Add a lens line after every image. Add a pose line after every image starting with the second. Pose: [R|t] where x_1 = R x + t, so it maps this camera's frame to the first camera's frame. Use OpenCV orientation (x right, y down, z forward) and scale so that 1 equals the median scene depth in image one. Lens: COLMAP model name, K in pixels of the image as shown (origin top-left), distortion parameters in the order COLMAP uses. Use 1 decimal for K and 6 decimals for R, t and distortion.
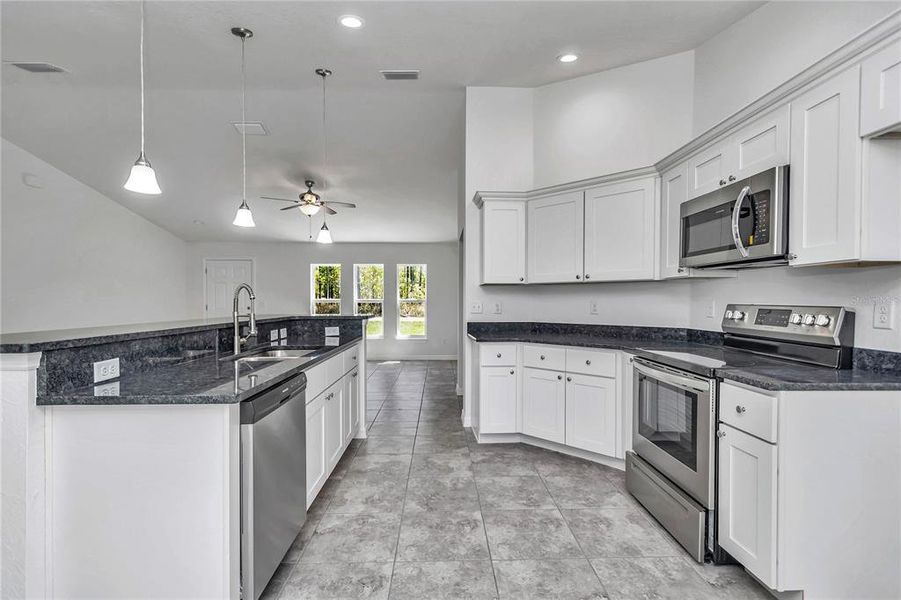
lens RADIAL K [[411.4, 0, 449.7], [0, 411.4, 304.8], [0, 0, 1]] dist [-0.000143, -0.000243]
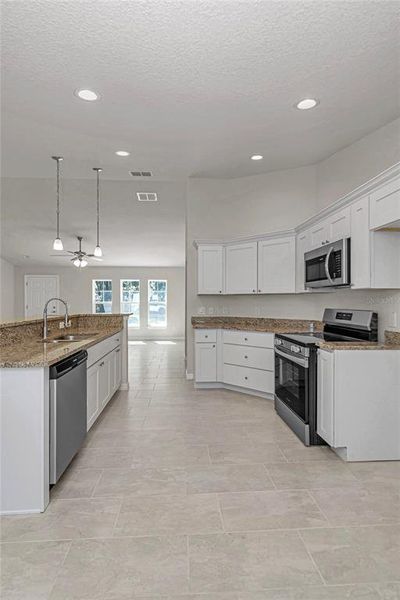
lens RADIAL K [[275.2, 0, 189.6], [0, 275.2, 300.9], [0, 0, 1]] dist [0.002913, -0.000152]
pose [[0.999425, 0.005084, 0.033527, 0.015110], [-0.004586, 0.999878, -0.014909, -0.012416], [-0.033599, 0.014746, 0.999327, -0.207134]]
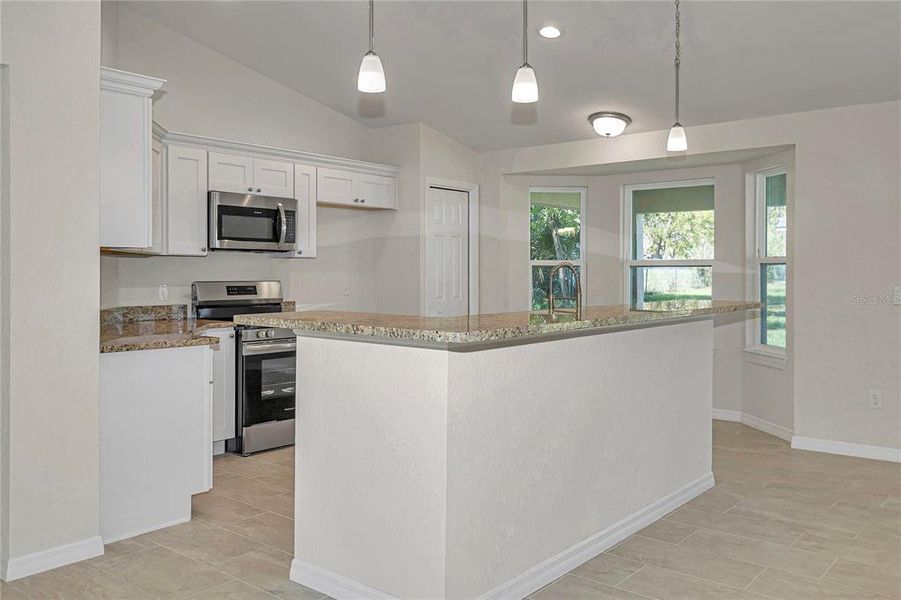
lens RADIAL K [[741.4, 0, 458.4], [0, 741.4, 277.5], [0, 0, 1]] dist [-0.002909, -0.003722]
pose [[-0.770645, -0.000381, 0.637265, -1.274421], [0.009148, 0.999890, 0.011661, -0.028530], [-0.637199, 0.014816, -0.770557, 2.217239]]
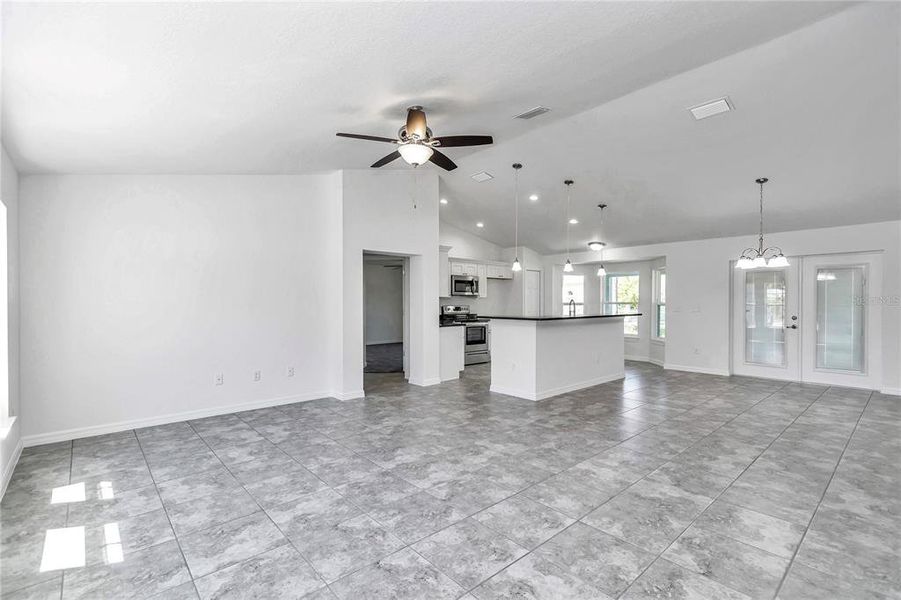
lens RADIAL K [[413.3, 0, 453.8], [0, 413.3, 305.6], [0, 0, 1]] dist [0.002913, -0.000152]
pose [[-0.648524, -0.007117, 0.761161, -2.013526], [0.011644, 0.999747, 0.019268, -0.070632], [-0.761105, 0.021359, -0.648277, 3.260131]]
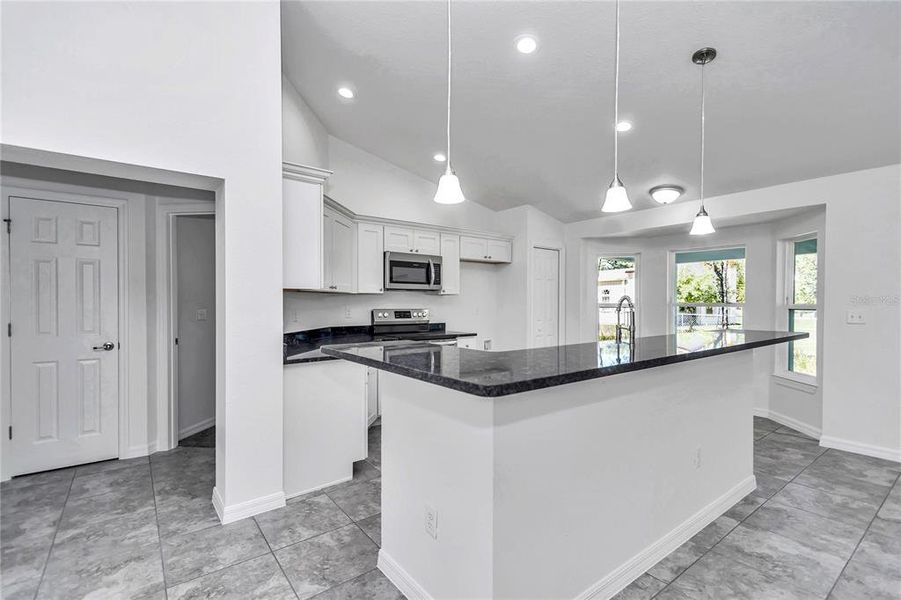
lens RADIAL K [[411.4, 0, 449.7], [0, 411.4, 304.8], [0, 0, 1]] dist [-0.000143, -0.000243]
pose [[-0.580459, -0.005196, 0.814273, -1.039612], [0.008437, 0.999888, 0.012394, -0.042089], [-0.814246, 0.014064, -0.580350, 1.868932]]
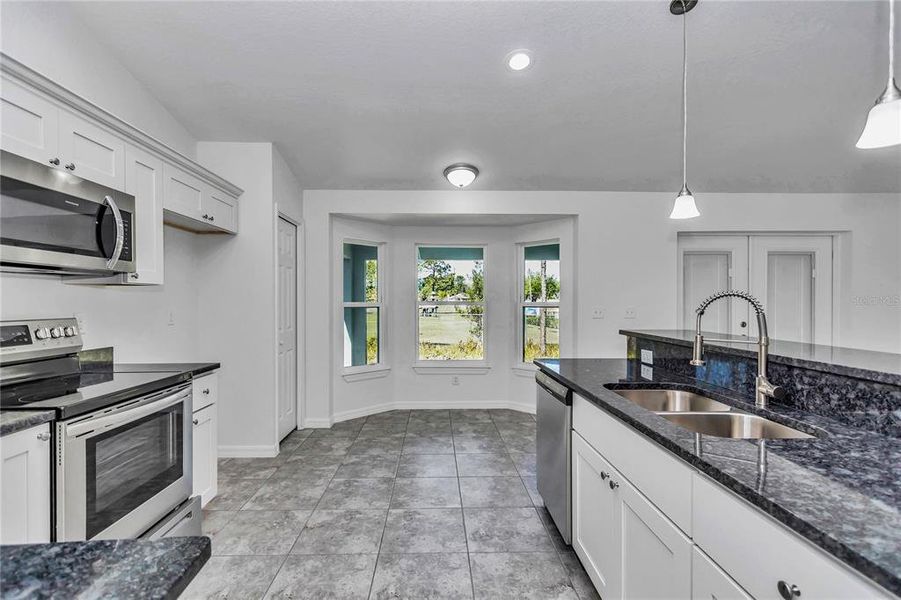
lens RADIAL K [[404.3, 0, 440.1], [0, 404.3, 299.2], [0, 0, 1]] dist [-0.001878, -0.000291]
pose [[-0.999904, 0.000934, 0.013788, -0.058478], [0.001047, 0.999966, 0.008181, -0.041332], [-0.013780, 0.008195, -0.999871, 1.590593]]
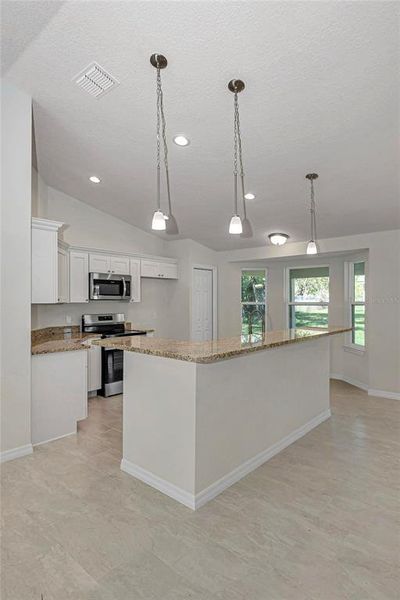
lens RADIAL K [[332.7, 0, 200.0], [0, 332.7, 300.0], [0, 0, 1]] dist [0.003273, 0.000411]
pose [[-0.749534, 0.009176, 0.661903, -1.221735], [0.012421, 0.999923, 0.000203, -0.081476], [-0.661850, 0.008374, -0.749590, 2.112393]]
